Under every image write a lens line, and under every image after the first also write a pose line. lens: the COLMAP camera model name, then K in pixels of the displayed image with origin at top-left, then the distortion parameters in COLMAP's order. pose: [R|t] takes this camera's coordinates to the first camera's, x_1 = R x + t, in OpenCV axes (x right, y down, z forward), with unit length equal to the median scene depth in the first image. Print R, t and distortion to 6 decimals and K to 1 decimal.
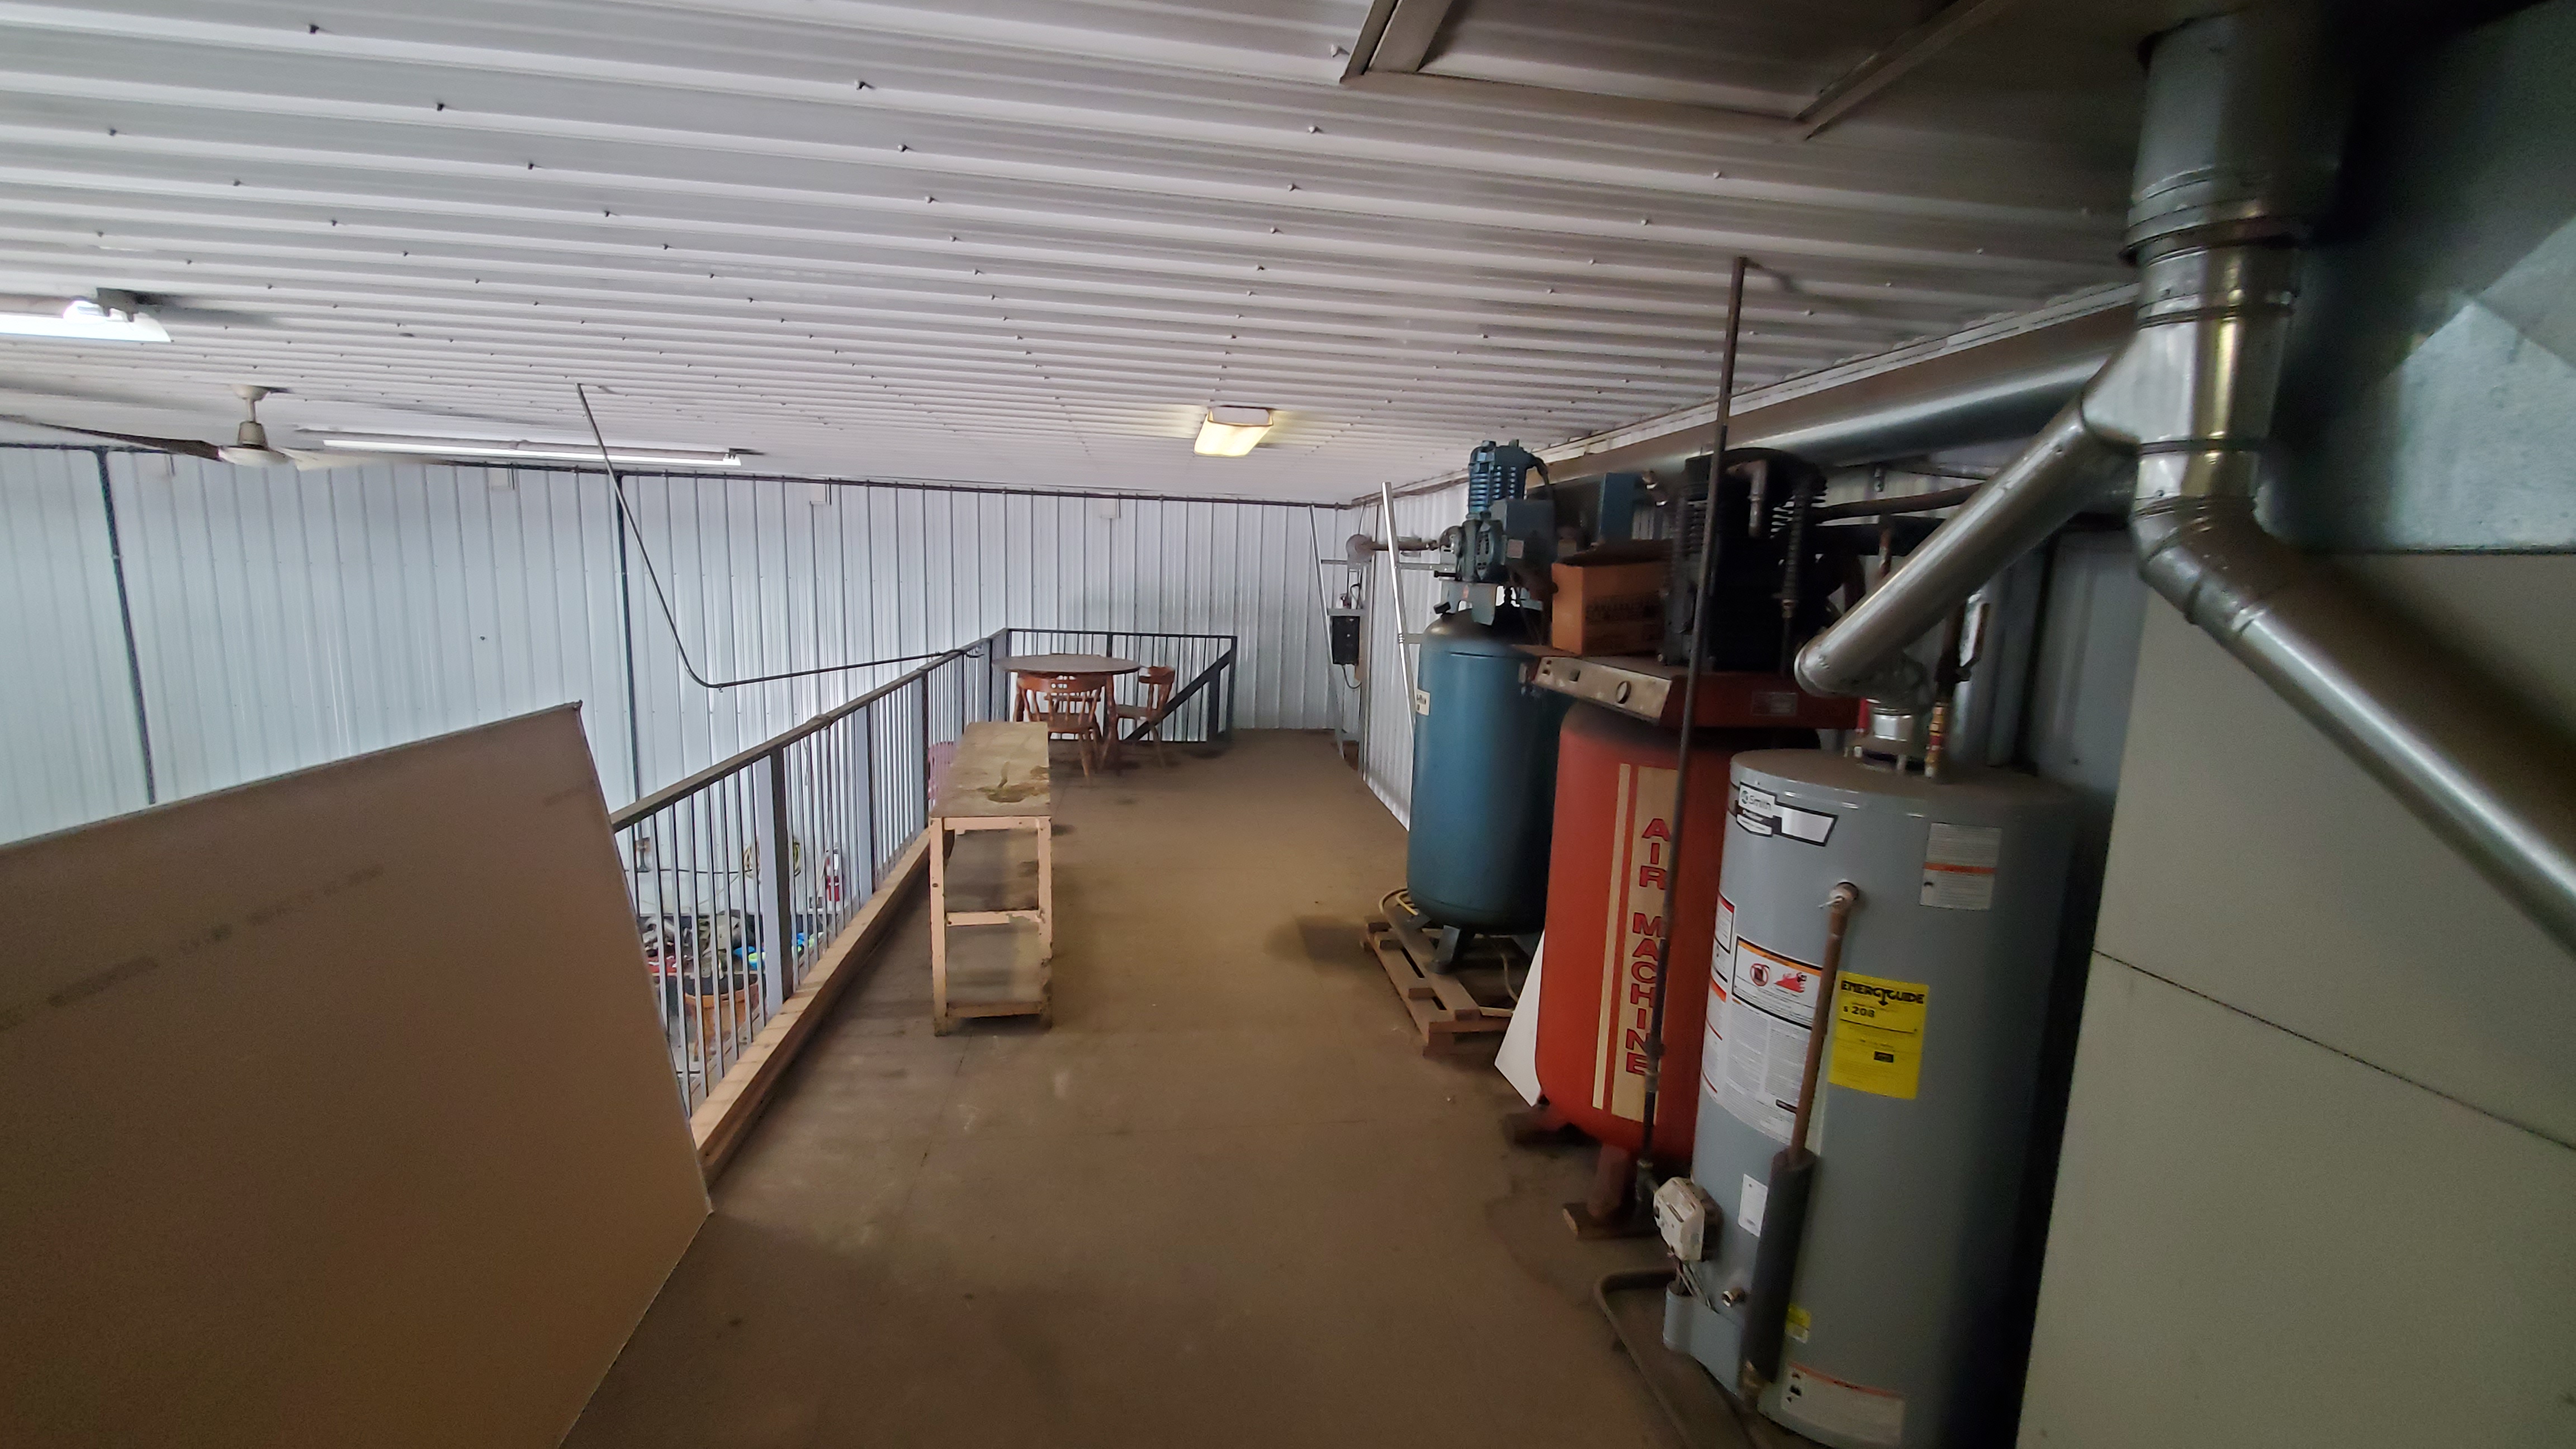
lens RADIAL K [[996.6, 0, 1299.9], [0, 996.6, 725.1], [0, 0, 1]] dist [0.000905, 0.000016]
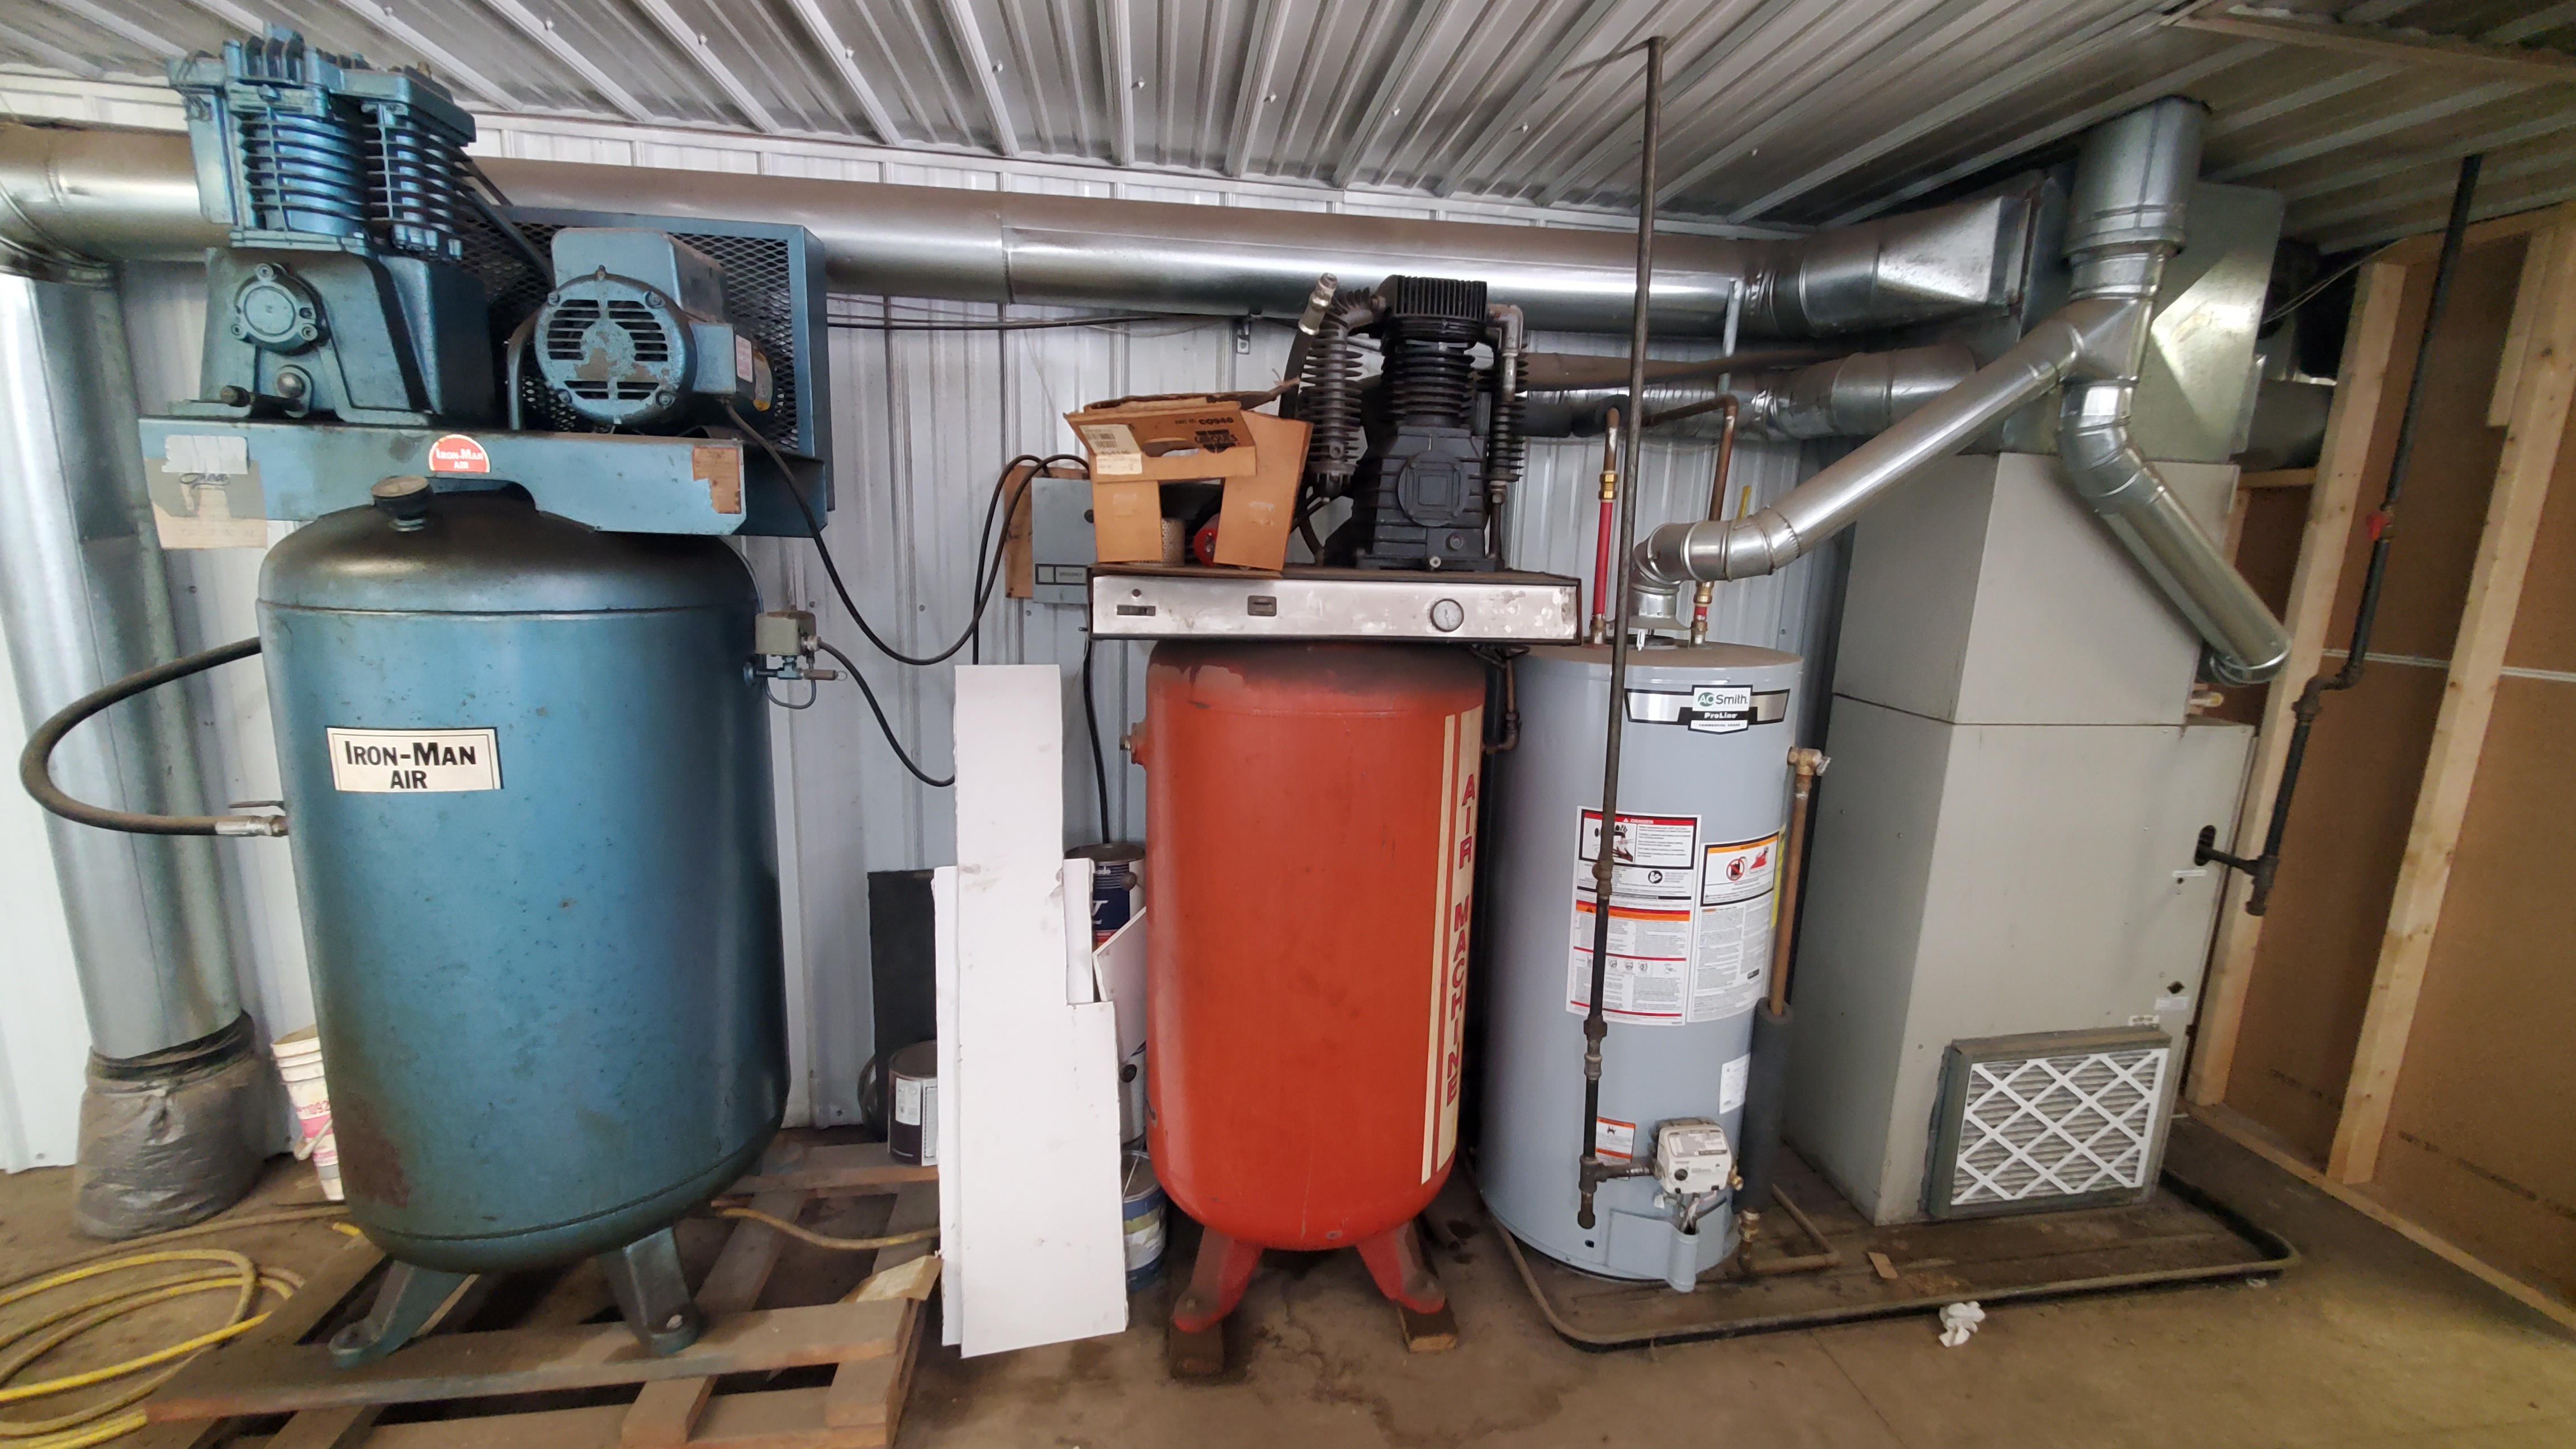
lens RADIAL K [[996.6, 0, 1305.1], [0, 996.6, 719.9], [0, 0, 1]] dist [0.000905, 0.000016]
pose [[-0.011379, -0.216046, 0.976317, -0.462956], [0.116549, 0.969439, 0.215882, -0.154963], [-0.993120, 0.116245, 0.014148, 1.382529]]
